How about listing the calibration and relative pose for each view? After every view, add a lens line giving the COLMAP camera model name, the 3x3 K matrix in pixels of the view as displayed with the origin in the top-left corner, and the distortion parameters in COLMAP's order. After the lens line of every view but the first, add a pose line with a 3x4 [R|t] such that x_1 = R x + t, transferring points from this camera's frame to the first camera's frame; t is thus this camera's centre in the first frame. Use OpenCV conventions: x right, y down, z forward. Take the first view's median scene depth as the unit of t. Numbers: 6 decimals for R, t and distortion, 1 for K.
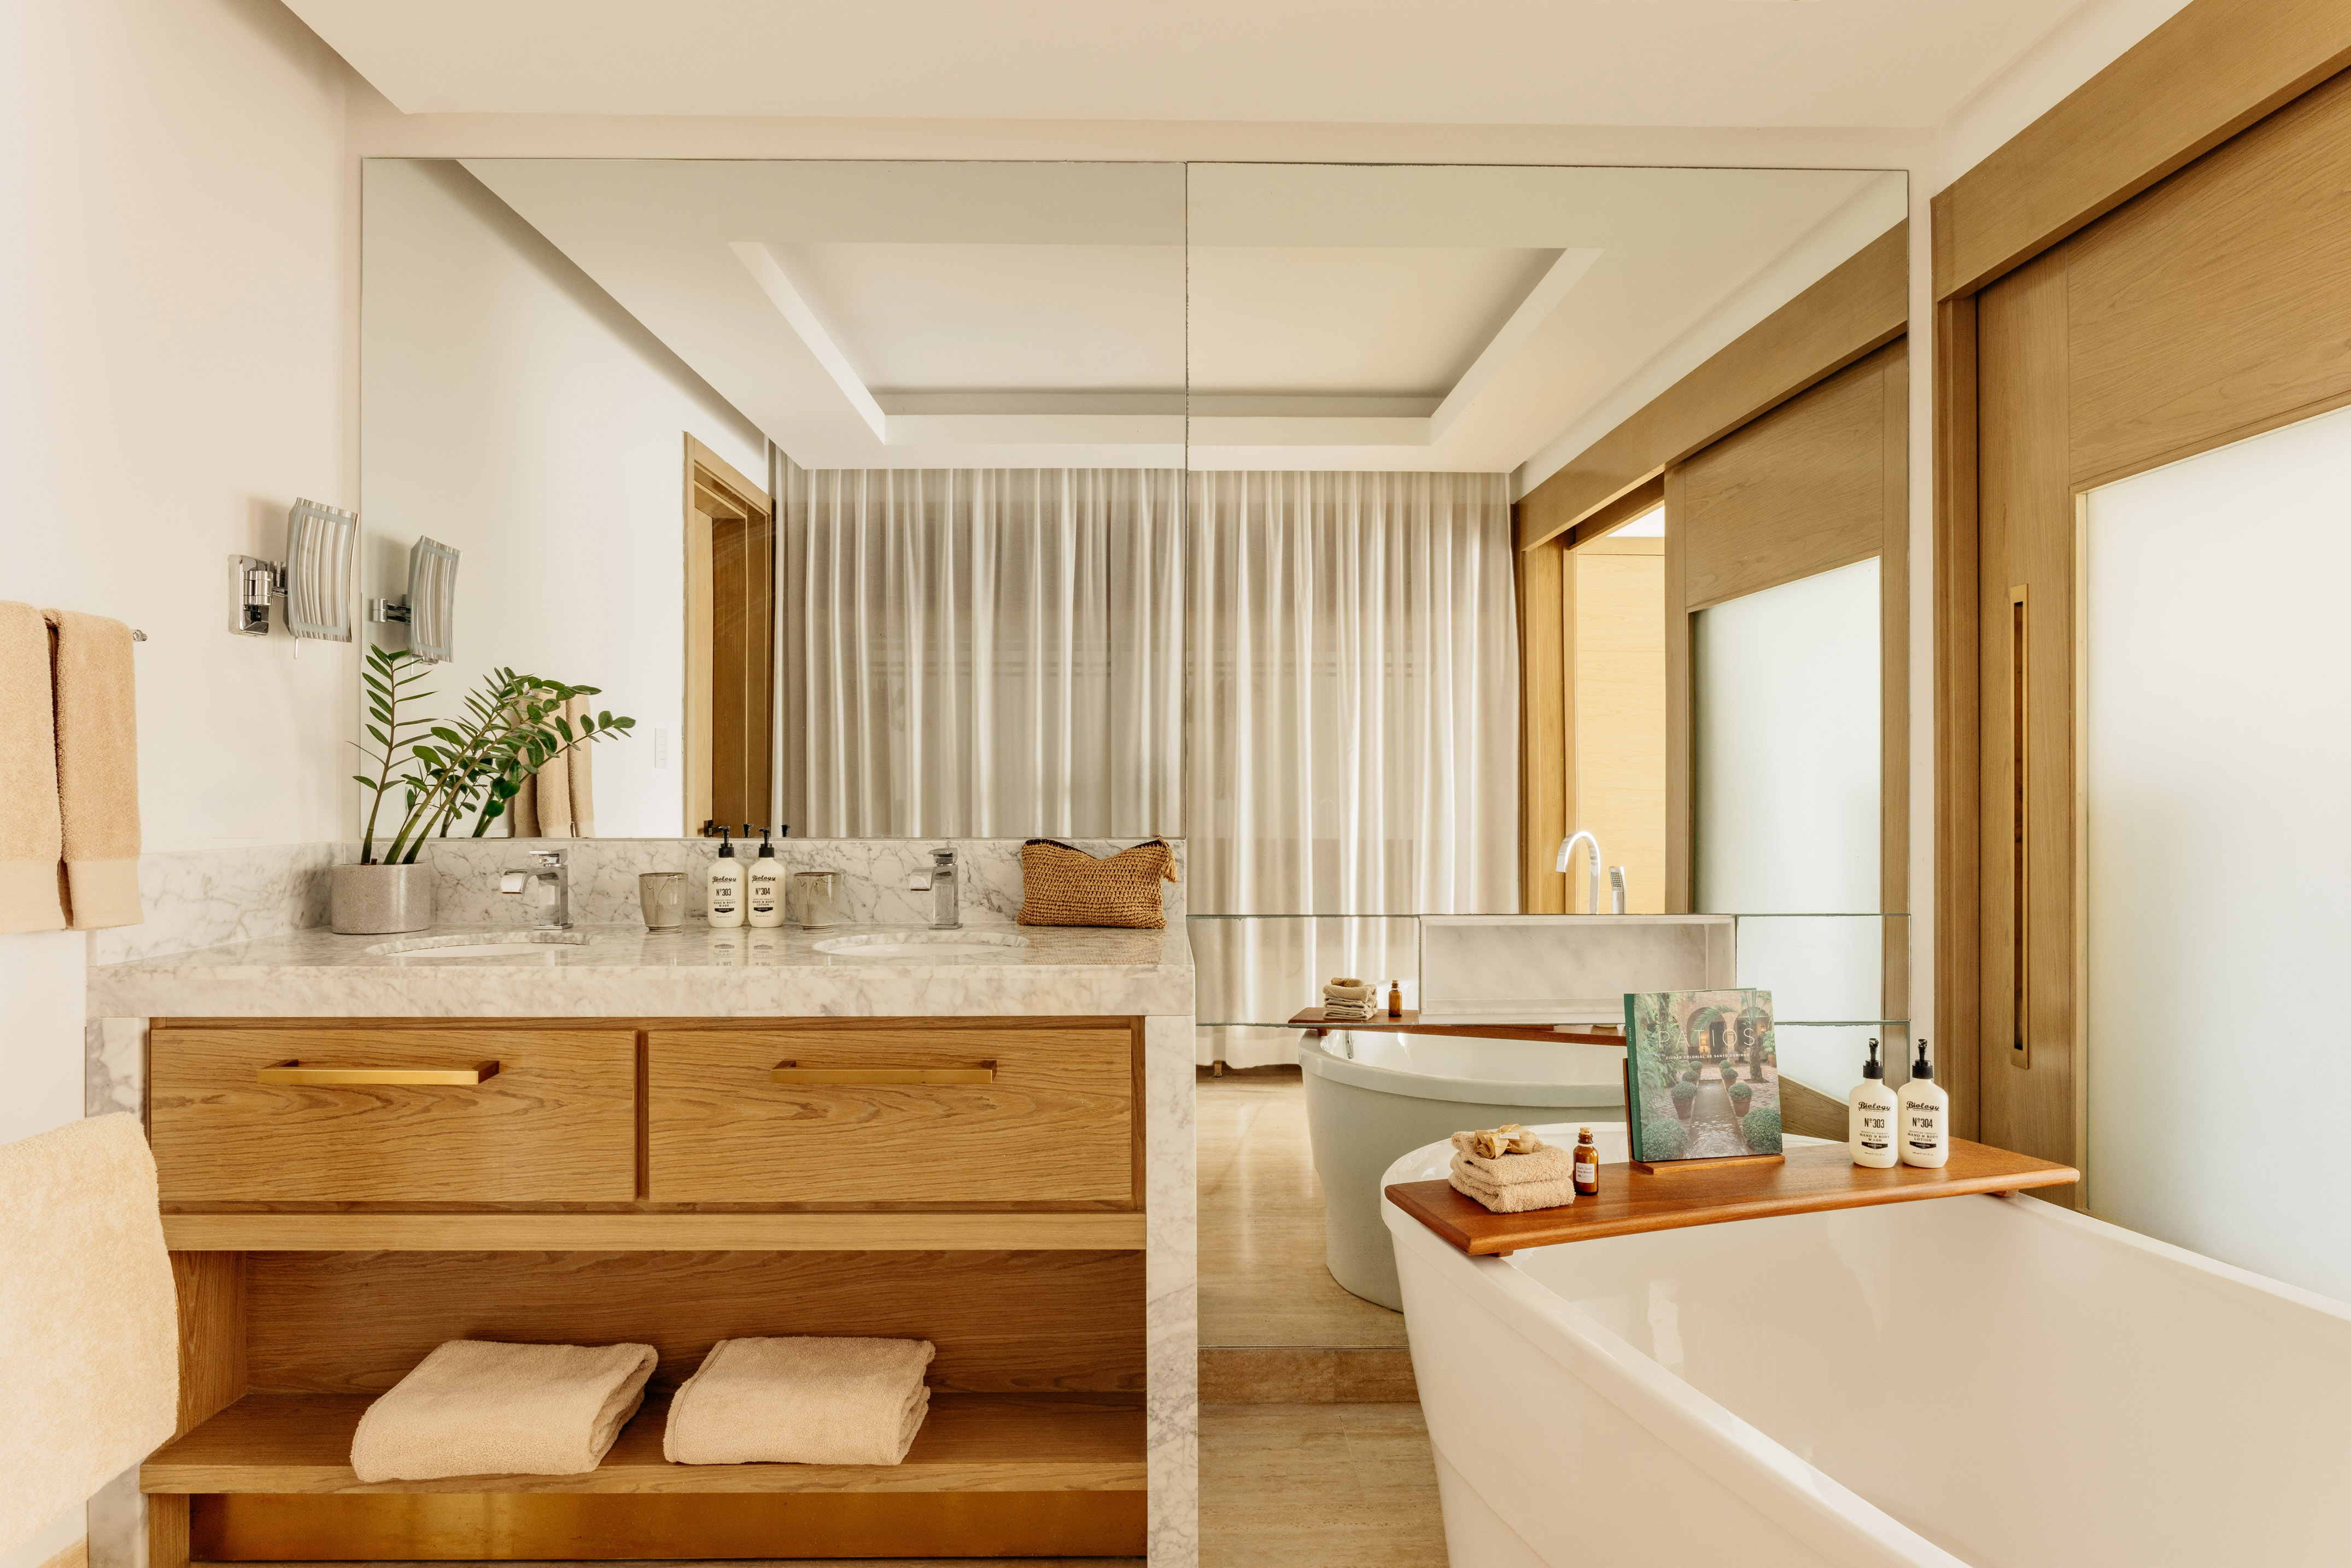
lens RADIAL K [[1472.7, 0, 1175.5], [0, 1472.7, 784.0], [0, 0, 1]] dist [-0.027638, 0.014133]
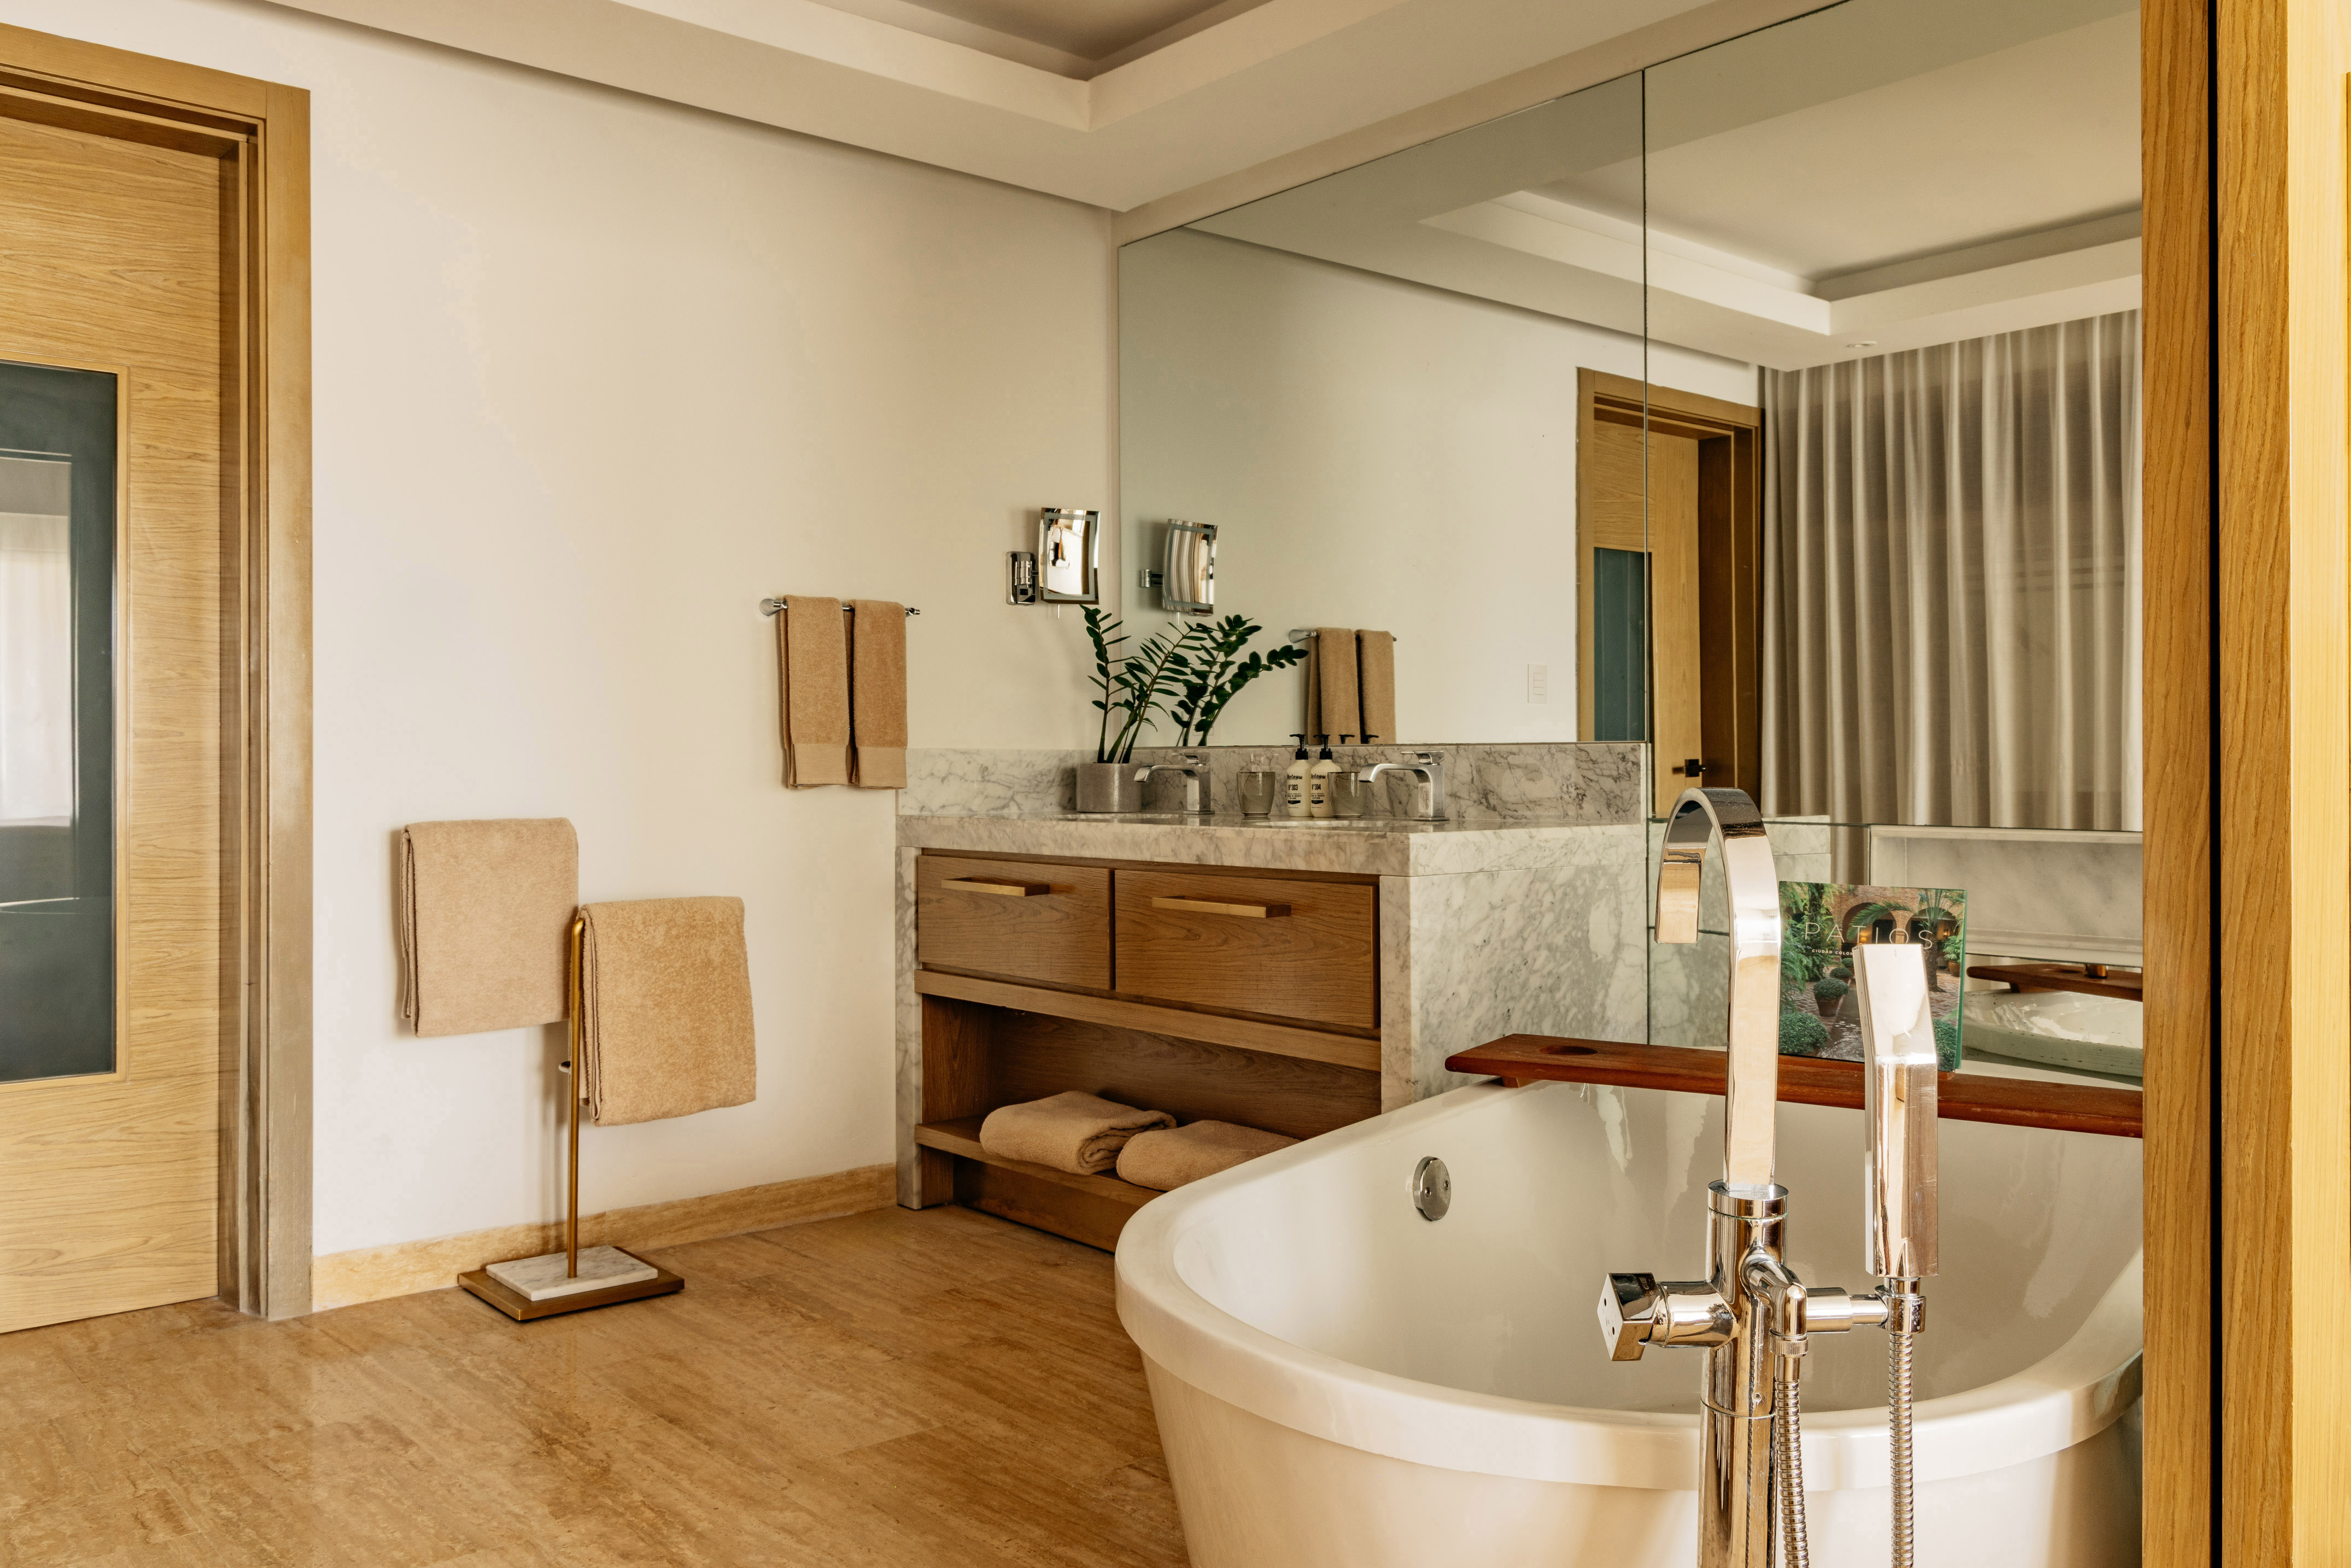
lens RADIAL K [[1900.0, 0, 1175.5], [0, 1900.0, 784.0], [0, 0, 1]] dist [0.008351, 0.005273]
pose [[0.630547, 0.005376, -0.776132, 1.018187], [0.003833, 0.999942, 0.010041, 0.064033], [0.776142, -0.009306, 0.630490, -0.095008]]
